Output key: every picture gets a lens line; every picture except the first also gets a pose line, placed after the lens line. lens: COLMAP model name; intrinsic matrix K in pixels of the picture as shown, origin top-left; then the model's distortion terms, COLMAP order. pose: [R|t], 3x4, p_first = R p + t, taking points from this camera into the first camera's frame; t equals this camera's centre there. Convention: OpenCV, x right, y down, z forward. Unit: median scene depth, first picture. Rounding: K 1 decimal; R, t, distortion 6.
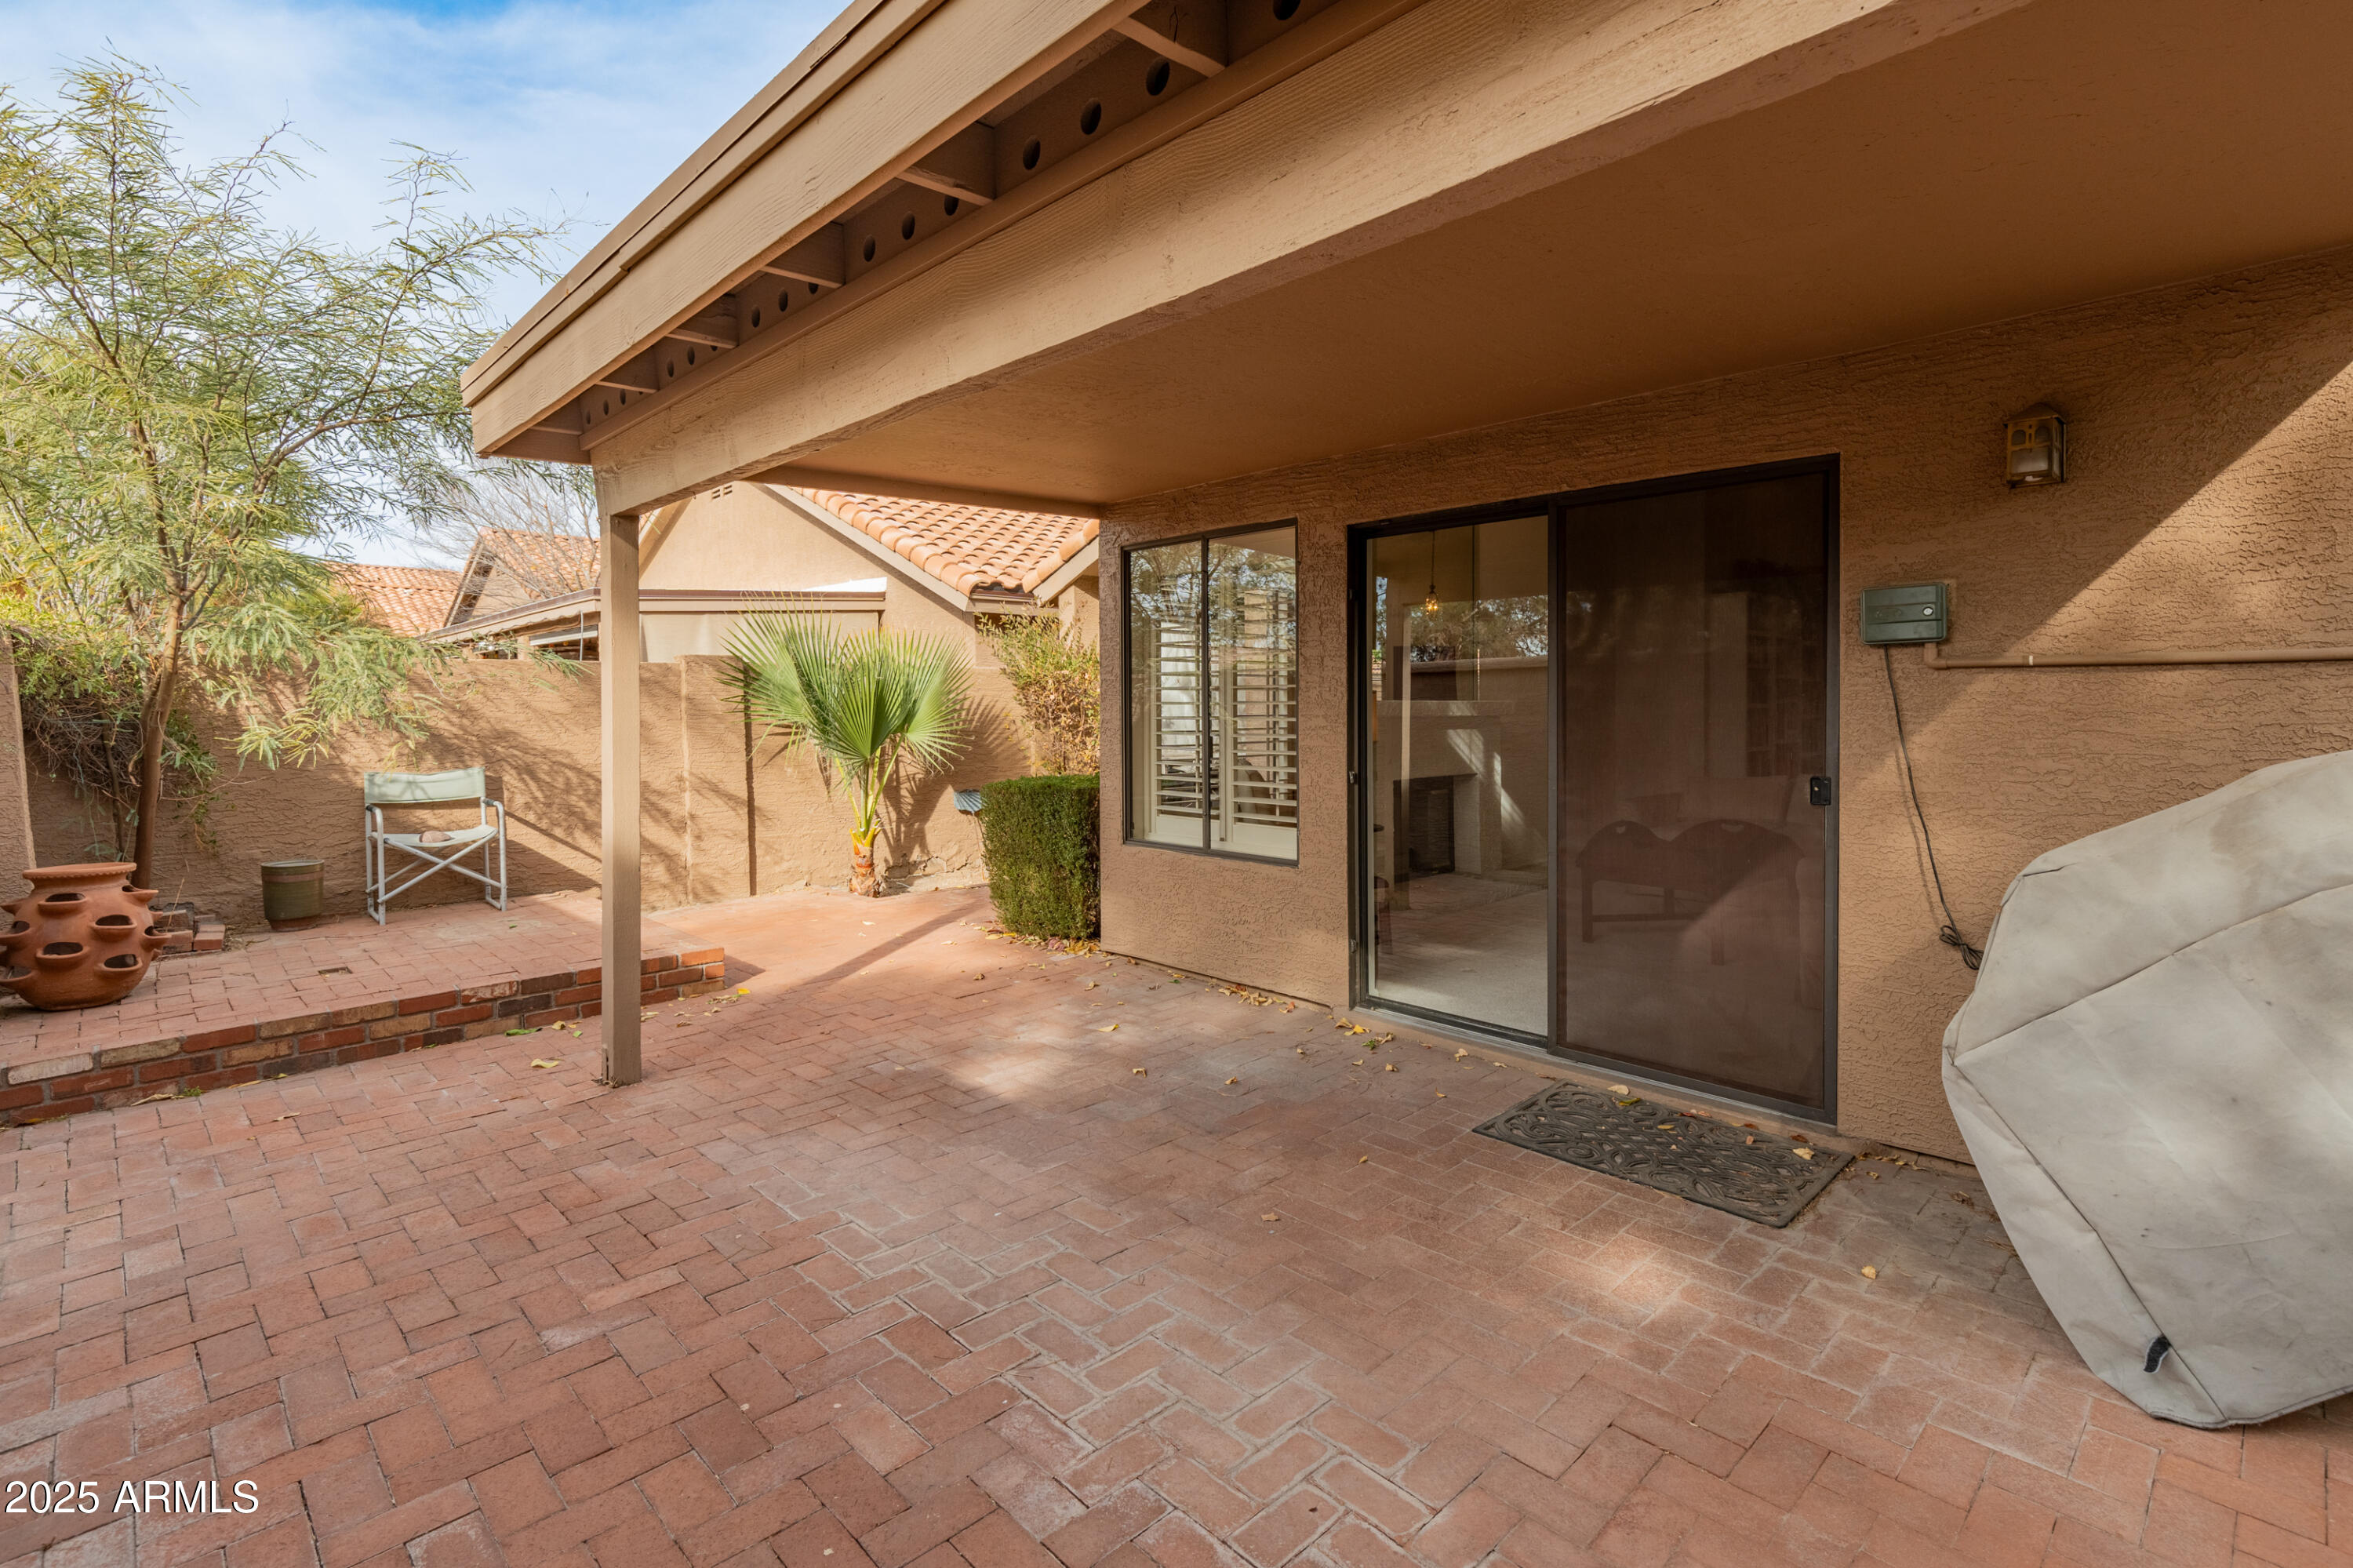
lens RADIAL K [[1097.1, 0, 1194.3], [0, 1097.1, 714.7], [0, 0, 1]] dist [0.013117, -0.004632]
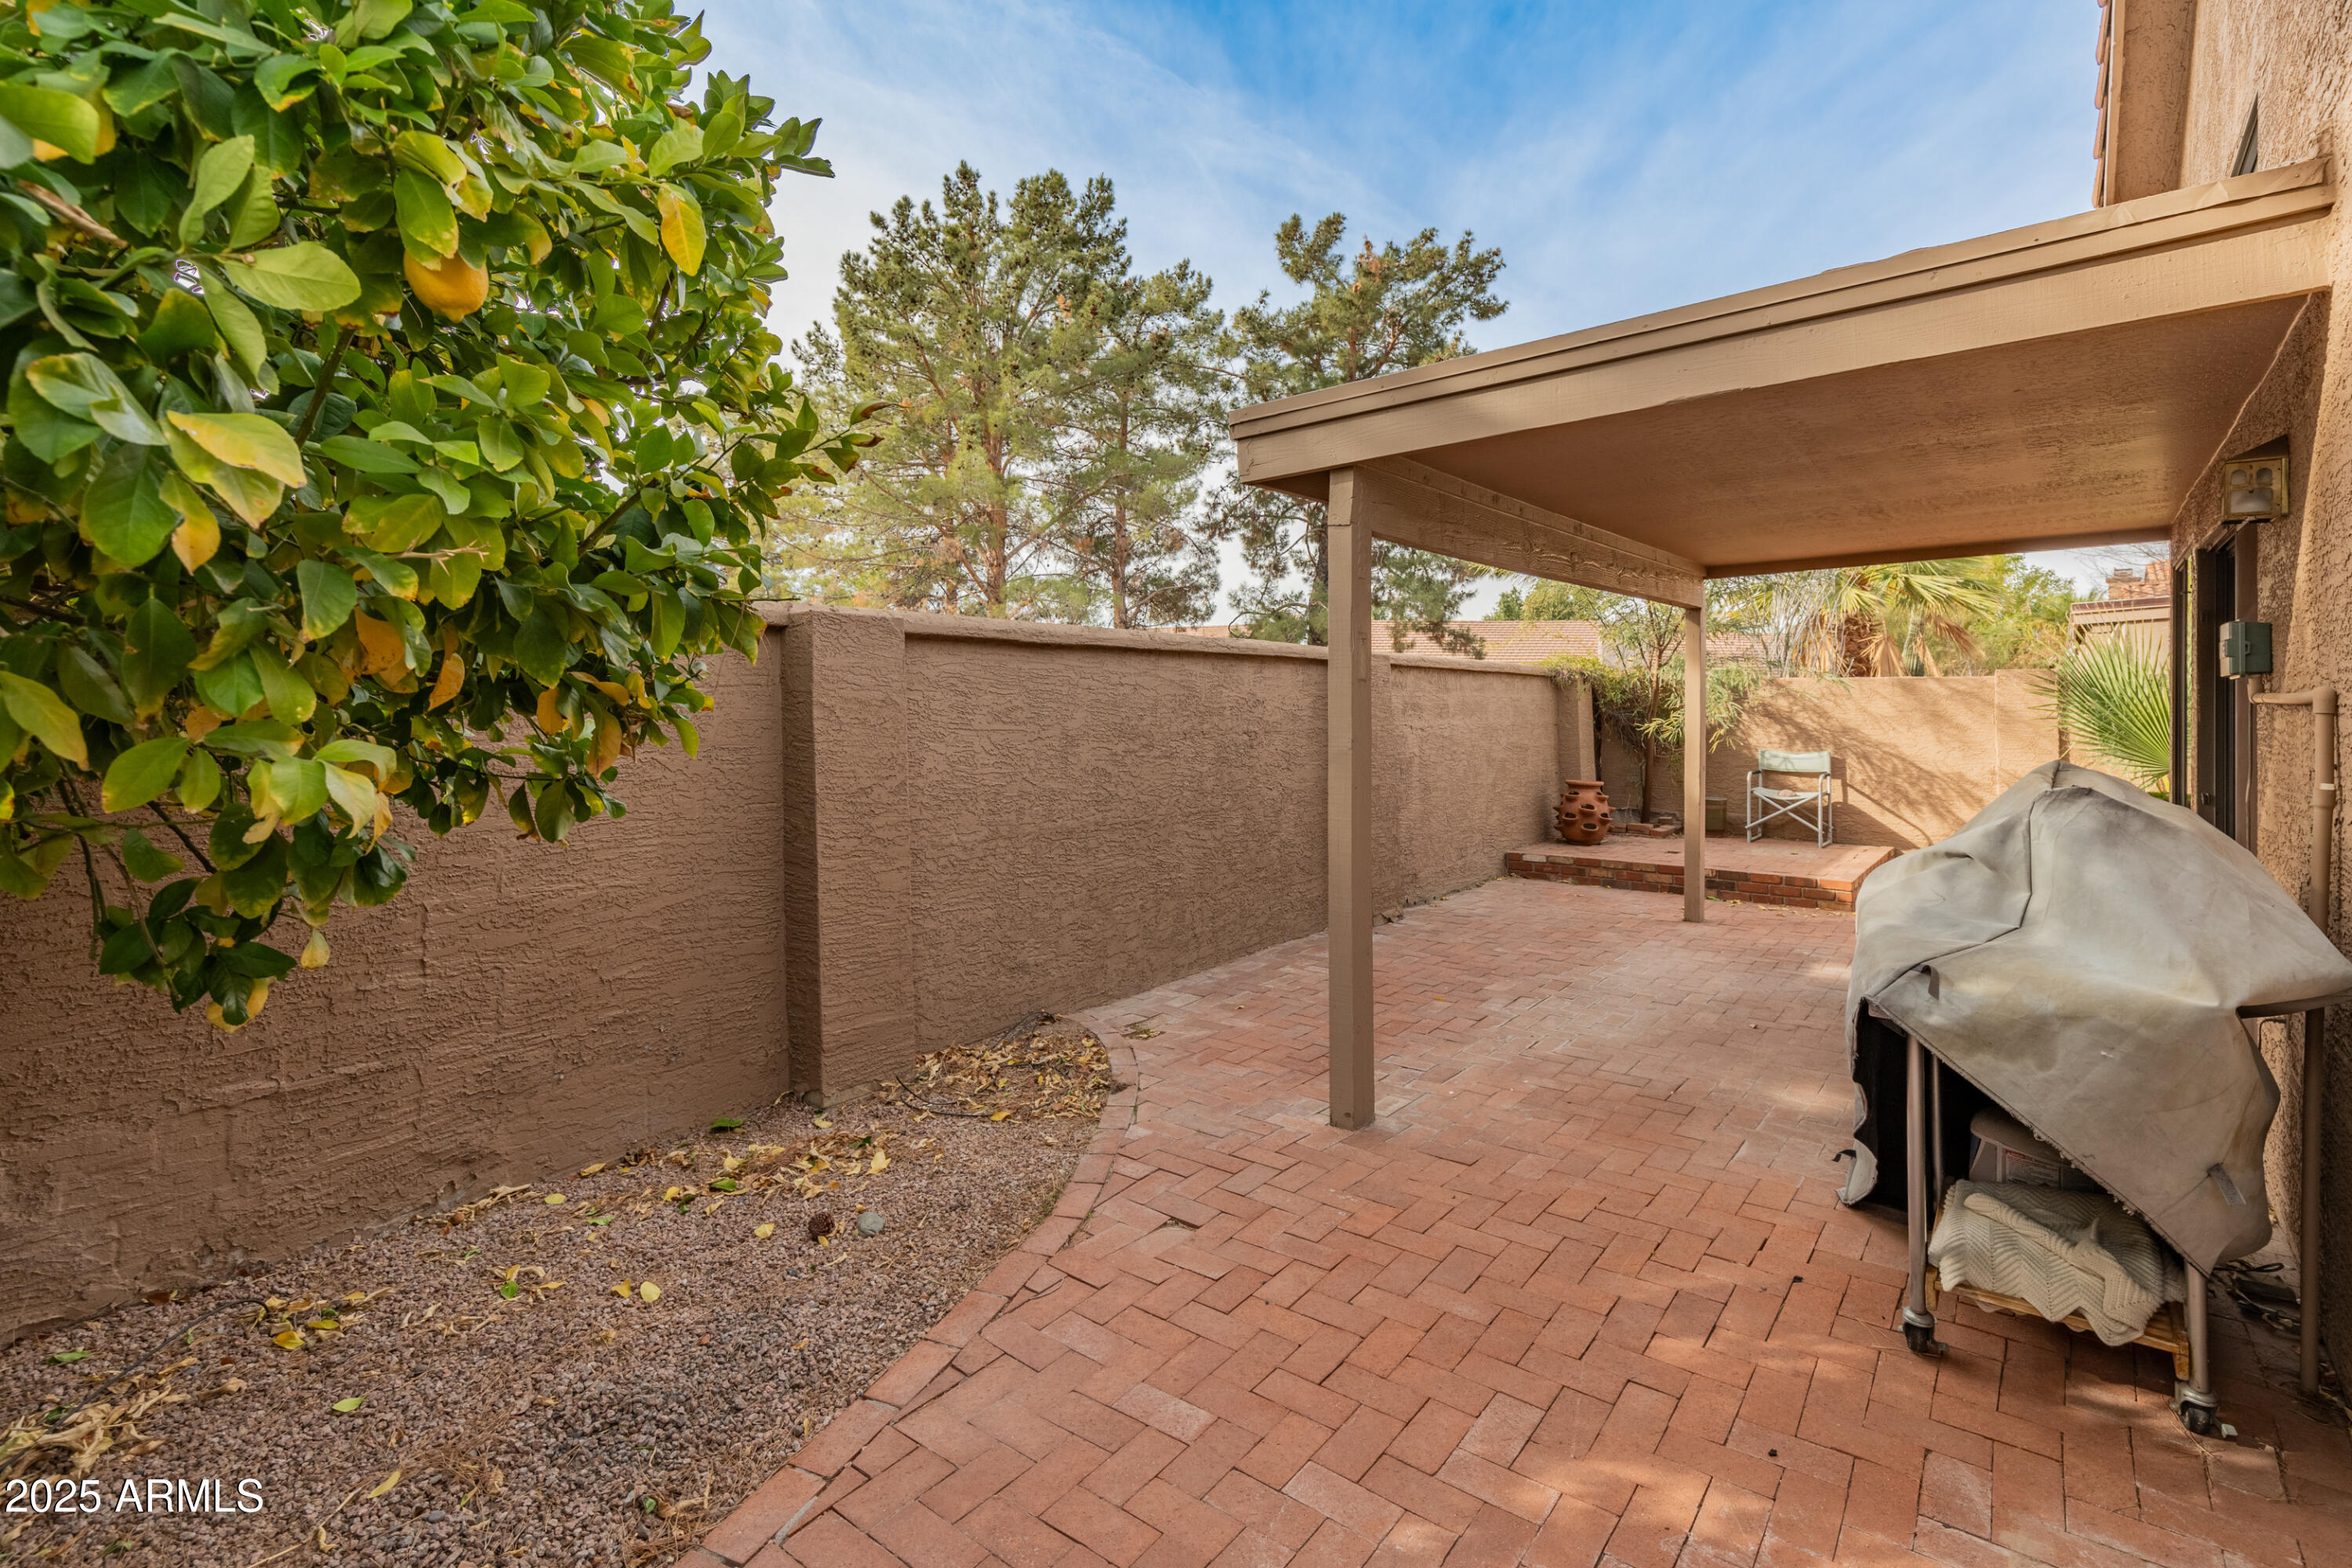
lens RADIAL K [[1096.6, 0, 1193.8], [0, 1096.6, 714.7], [0, 0, 1]] dist [0.013117, -0.004632]
pose [[0.129372, 0.023886, -0.991308, 1.288251], [-0.019629, 0.999576, 0.021523, -0.030549], [0.991402, 0.016673, 0.129786, -0.054119]]
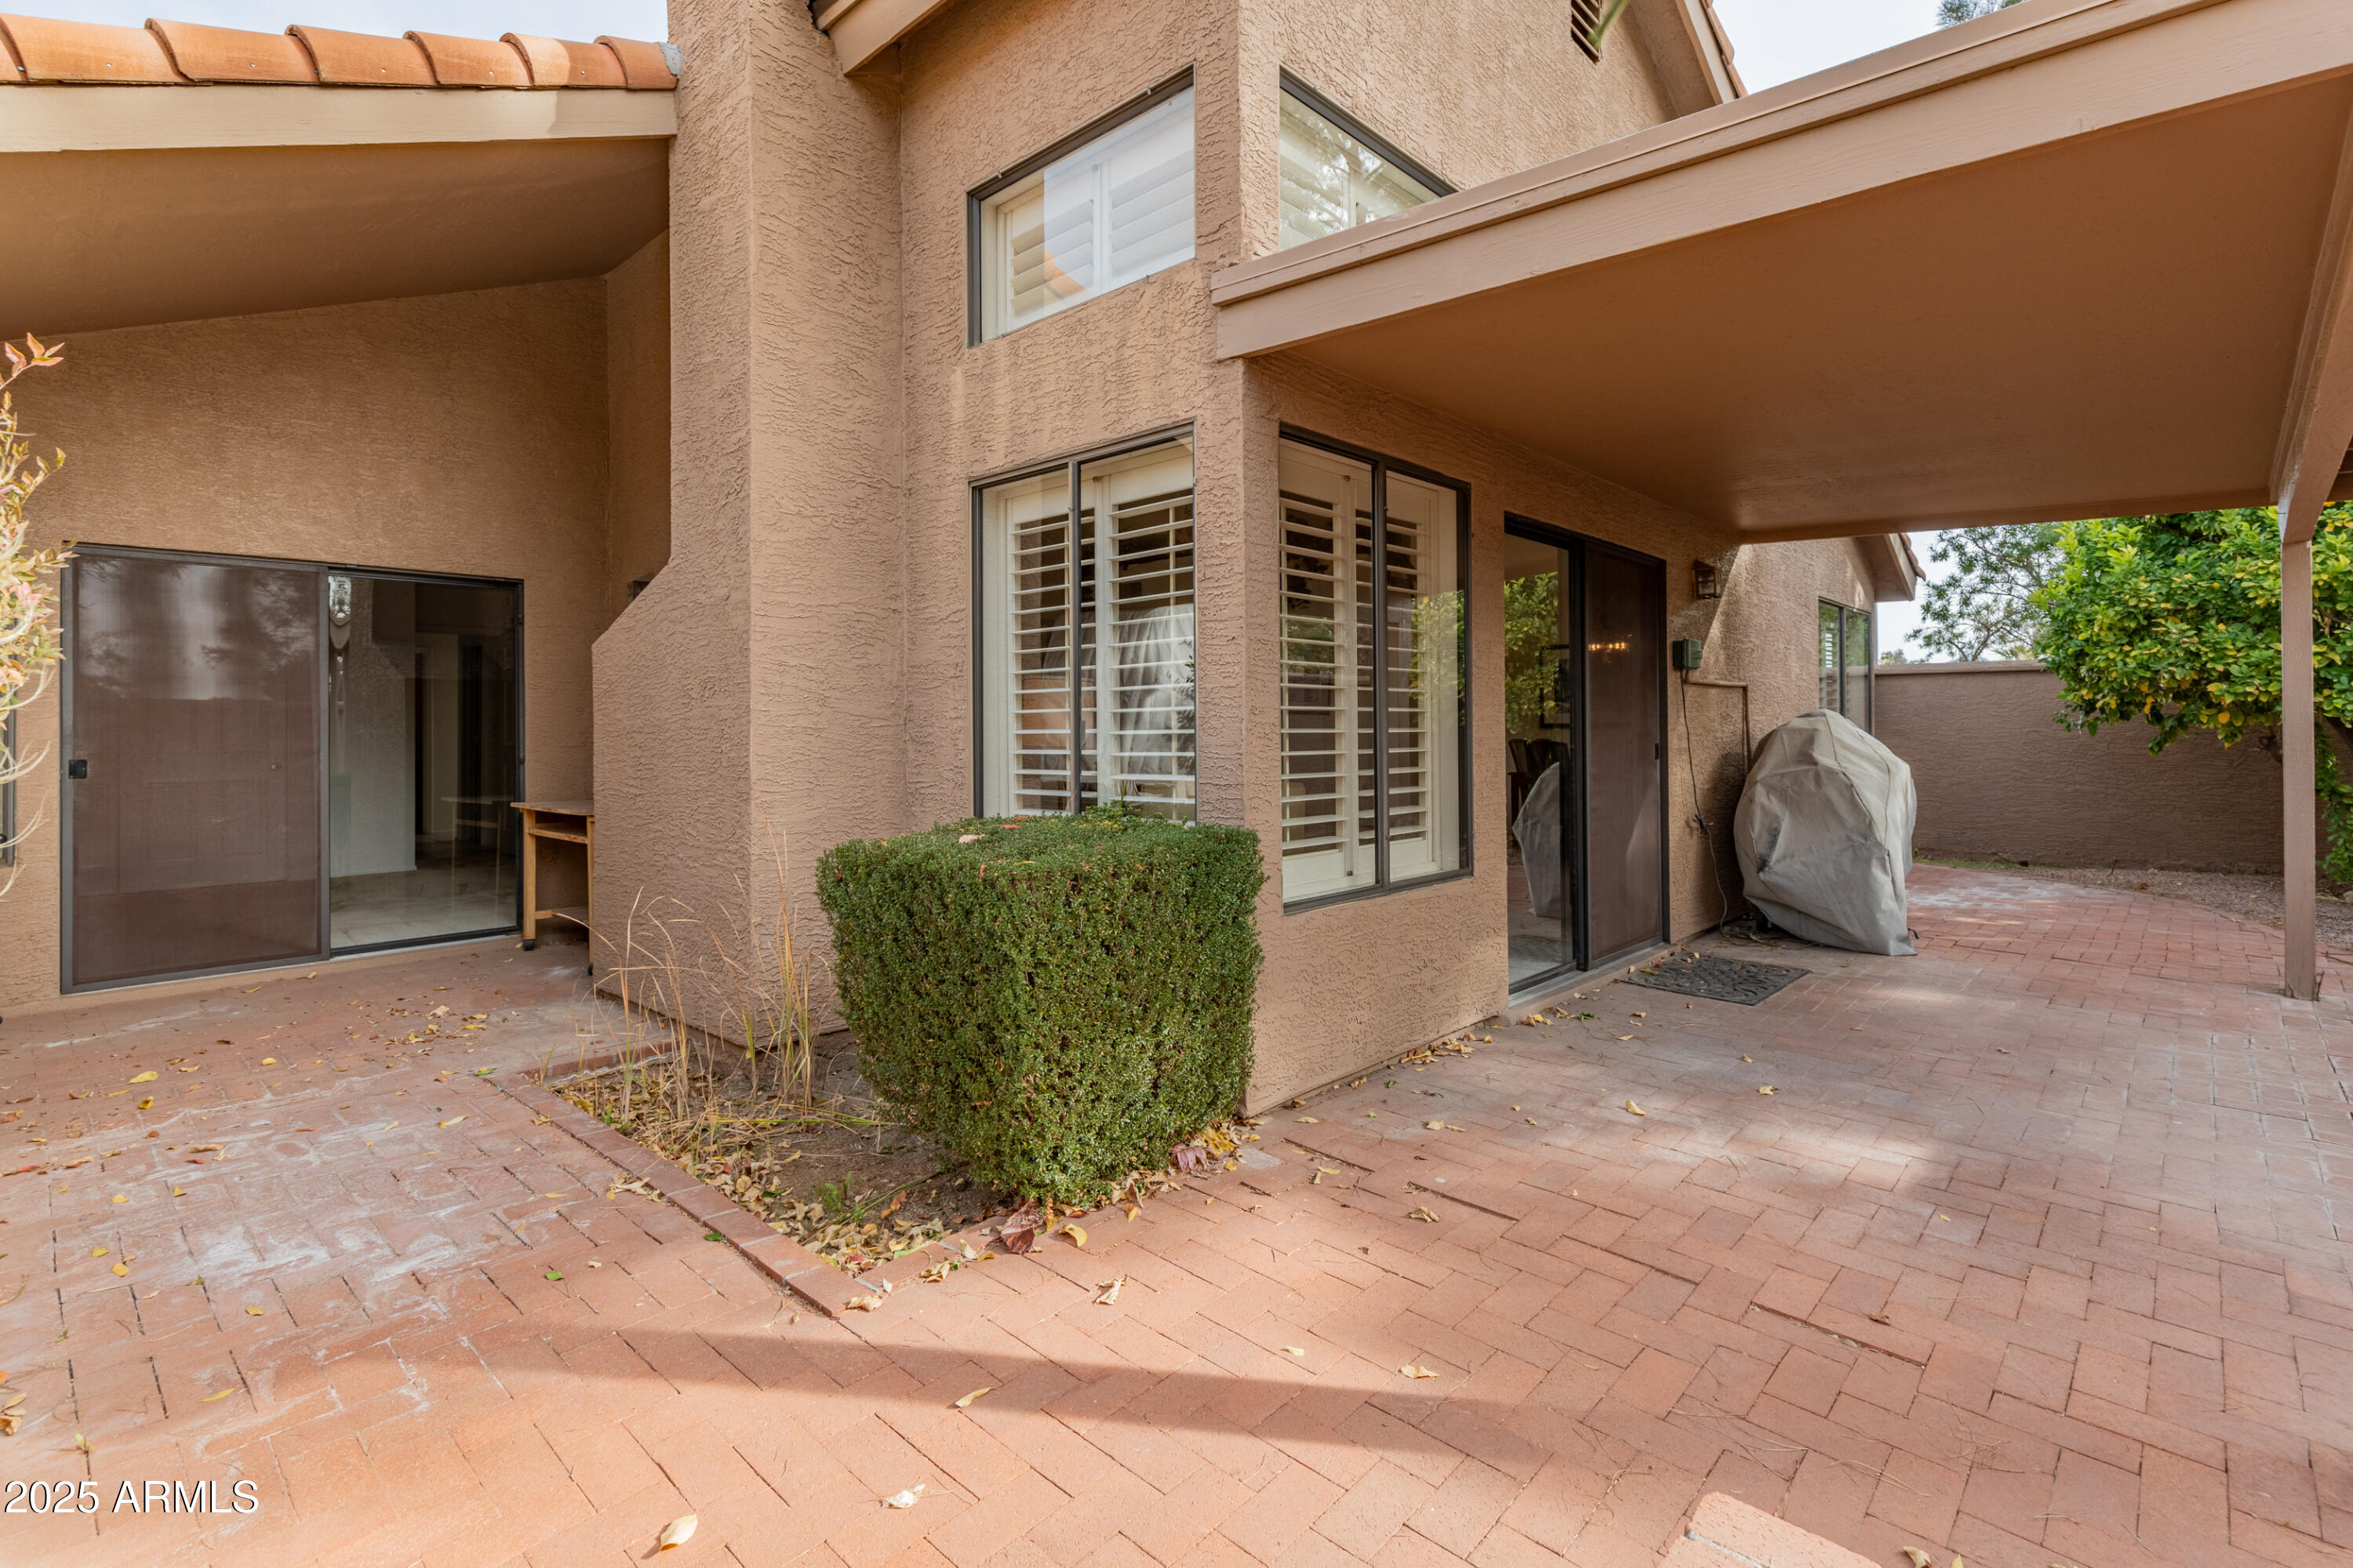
lens RADIAL K [[1097.1, 0, 1194.3], [0, 1097.1, 714.7], [0, 0, 1]] dist [0.013117, -0.004632]
pose [[-0.055877, 0.017965, 0.998276, -1.047405], [0.015050, 0.999740, -0.017149, 0.028193], [-0.998324, 0.014066, -0.056133, 1.705151]]
